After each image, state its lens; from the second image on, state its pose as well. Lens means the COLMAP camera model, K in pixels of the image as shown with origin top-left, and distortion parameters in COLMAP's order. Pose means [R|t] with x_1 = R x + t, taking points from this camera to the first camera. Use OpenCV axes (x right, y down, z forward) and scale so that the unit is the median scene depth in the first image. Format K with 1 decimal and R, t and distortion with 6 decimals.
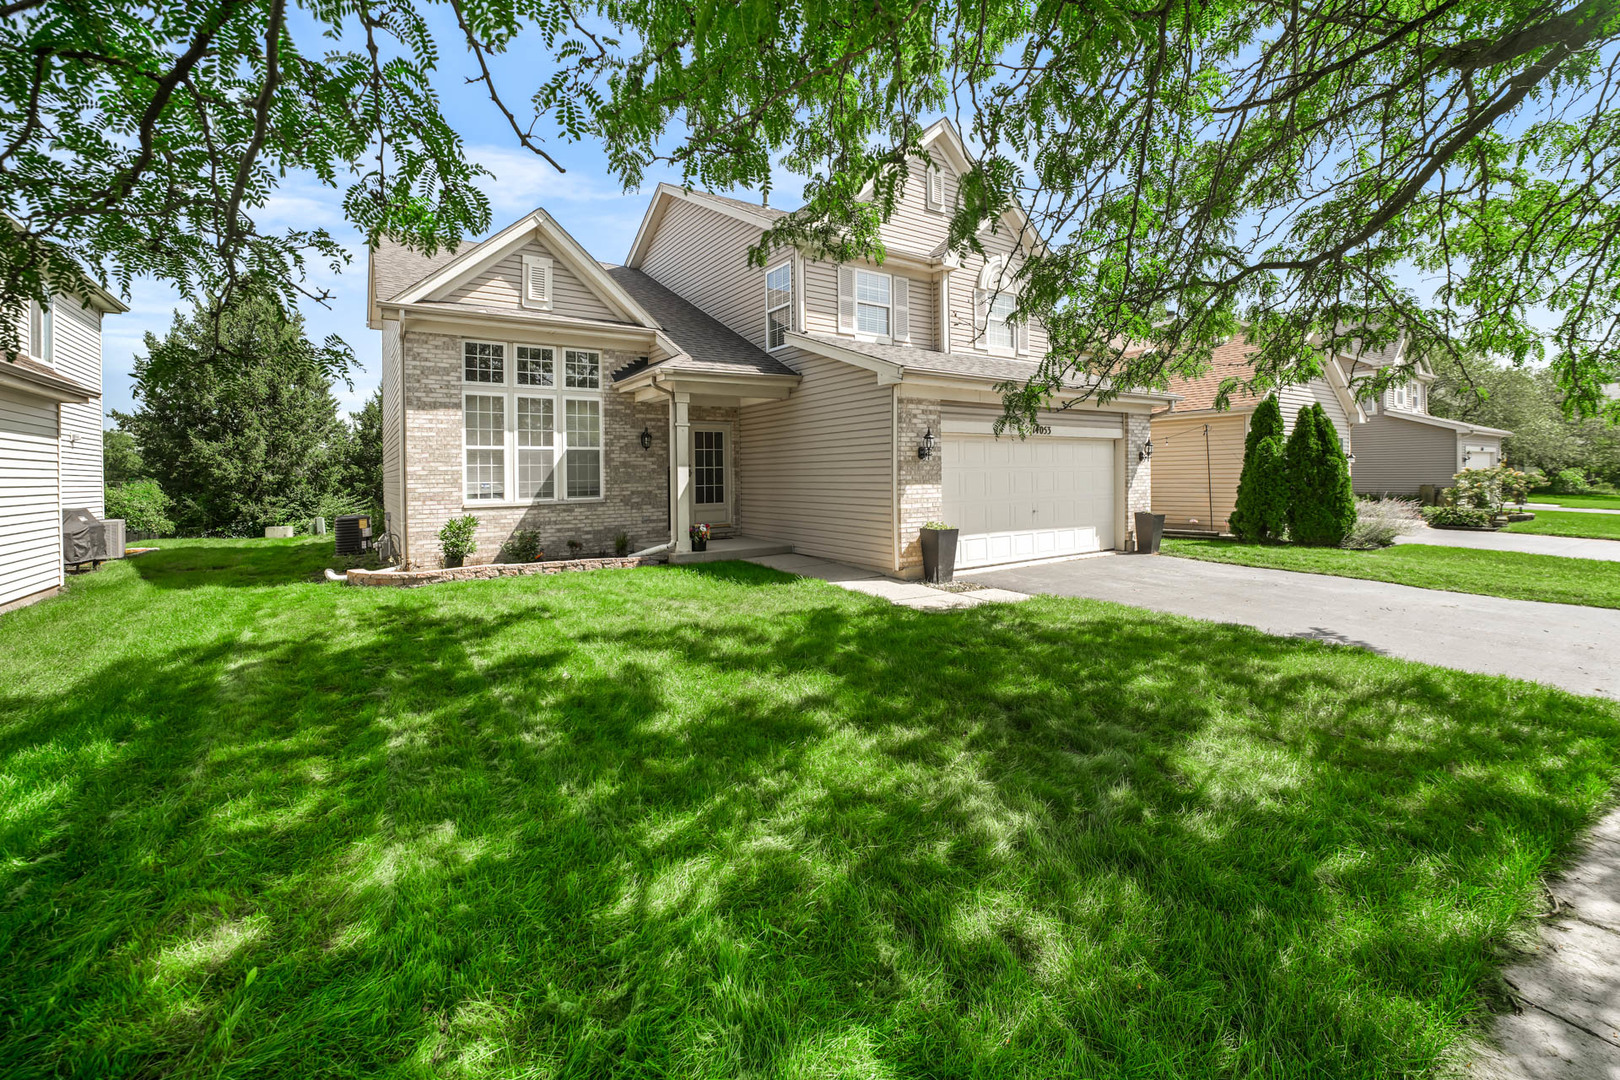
lens RADIAL K [[668.6, 0, 778.4], [0, 668.6, 472.2], [0, 0, 1]] dist [0.002560, 0.000090]
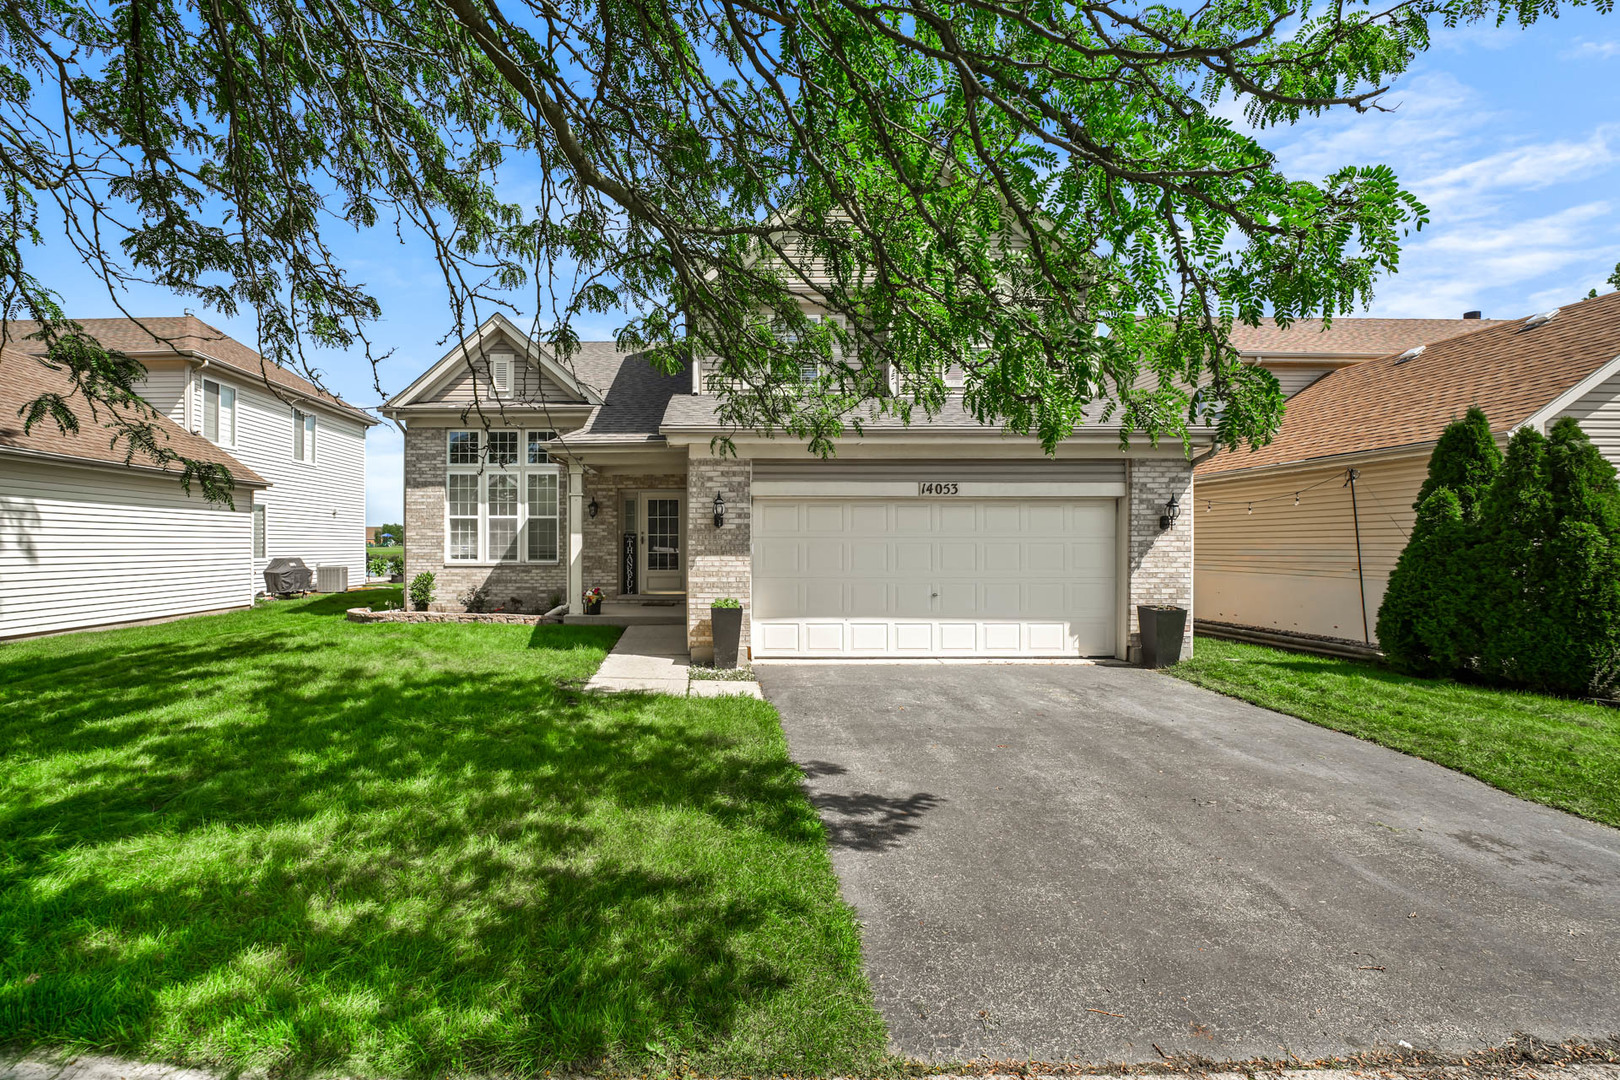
lens RADIAL K [[668.6, 0, 806.7], [0, 668.6, 542.9], [0, 0, 1]] dist [0.002560, 0.000090]
pose [[0.844485, 0.013783, -0.535401, 0.727537], [-0.010176, 0.999901, 0.009689, -0.007803], [0.535482, -0.002734, 0.844542, 0.294380]]
